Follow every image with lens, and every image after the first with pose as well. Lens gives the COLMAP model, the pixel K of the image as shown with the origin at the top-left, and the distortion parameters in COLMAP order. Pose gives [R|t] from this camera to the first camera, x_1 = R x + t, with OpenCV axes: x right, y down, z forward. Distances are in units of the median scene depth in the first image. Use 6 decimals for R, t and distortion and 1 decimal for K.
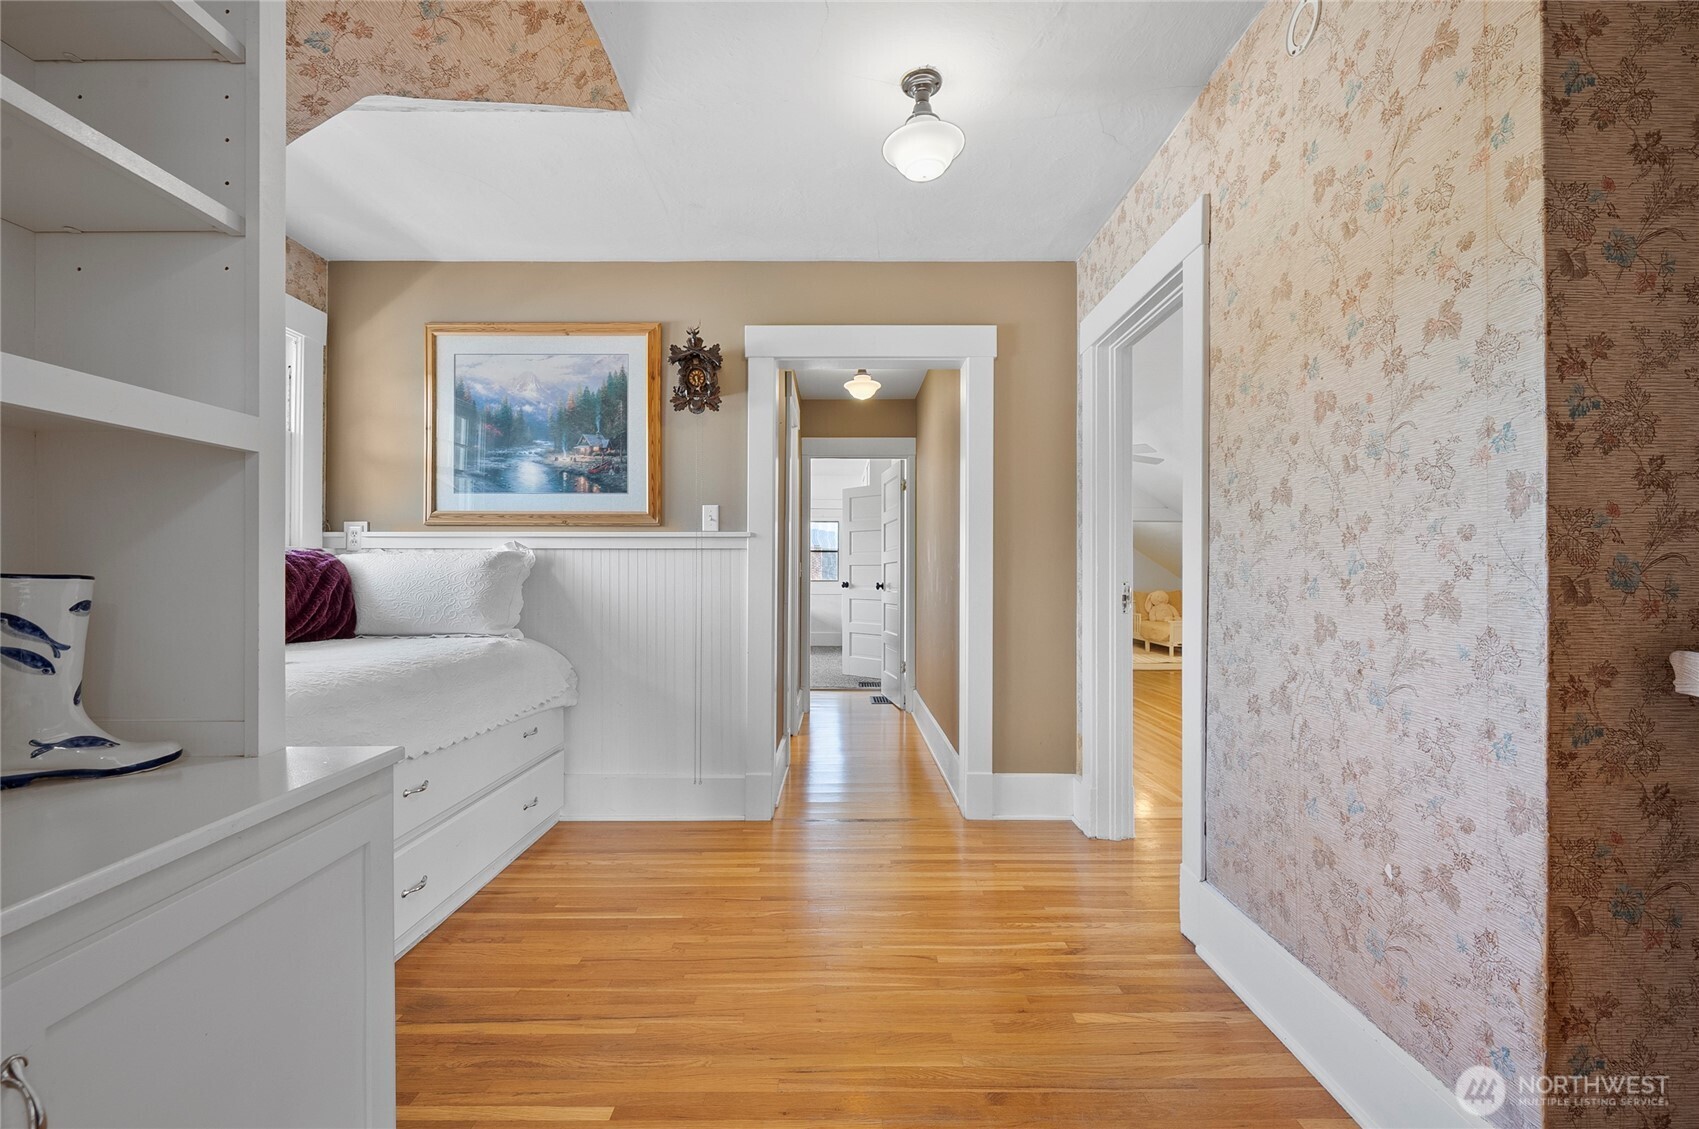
lens RADIAL K [[725.7, 0, 847.9], [0, 725.7, 570.7], [0, 0, 1]] dist [-0.000755, -0.000364]
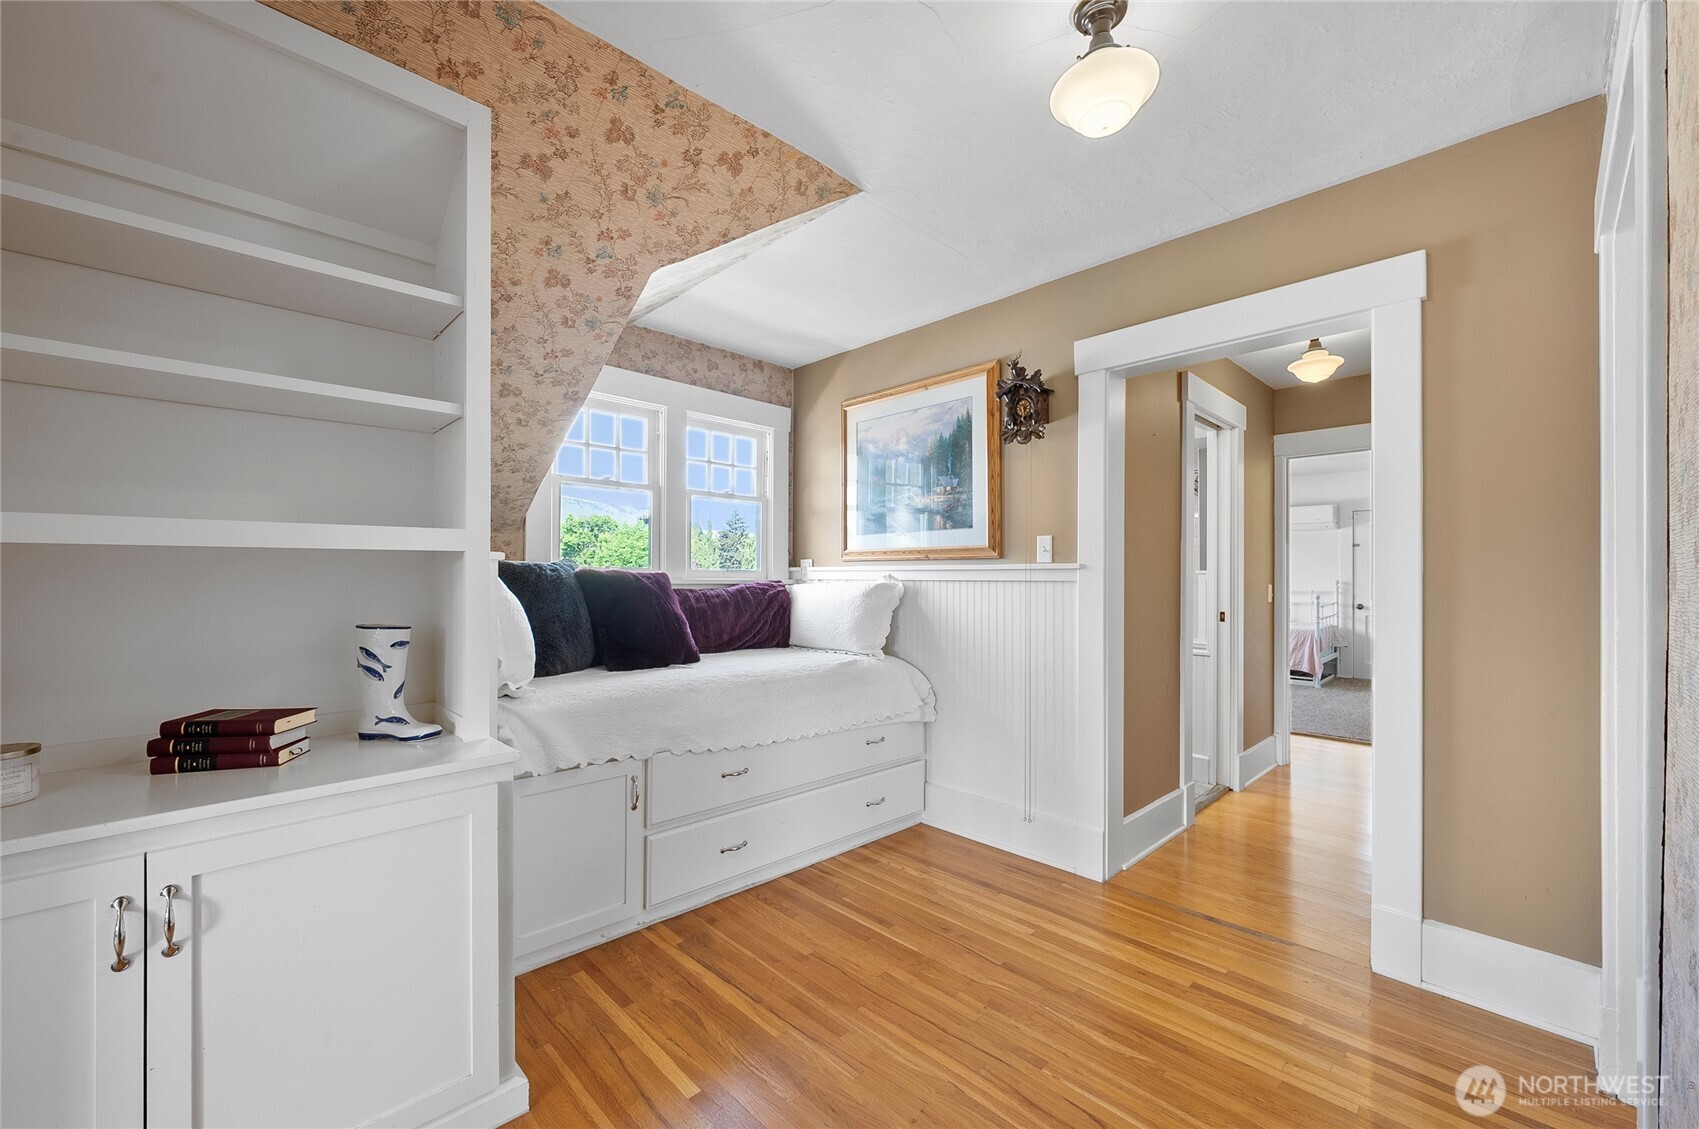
lens RADIAL K [[678.6, 0, 851.3], [0, 678.6, 574.4], [0, 0, 1]] dist [0.001979, -0.000188]
pose [[0.699458, -0.001767, -0.714672, 0.282967], [-0.001201, 0.999993, -0.003648, -0.036146], [0.714673, 0.003410, 0.699451, 0.188128]]
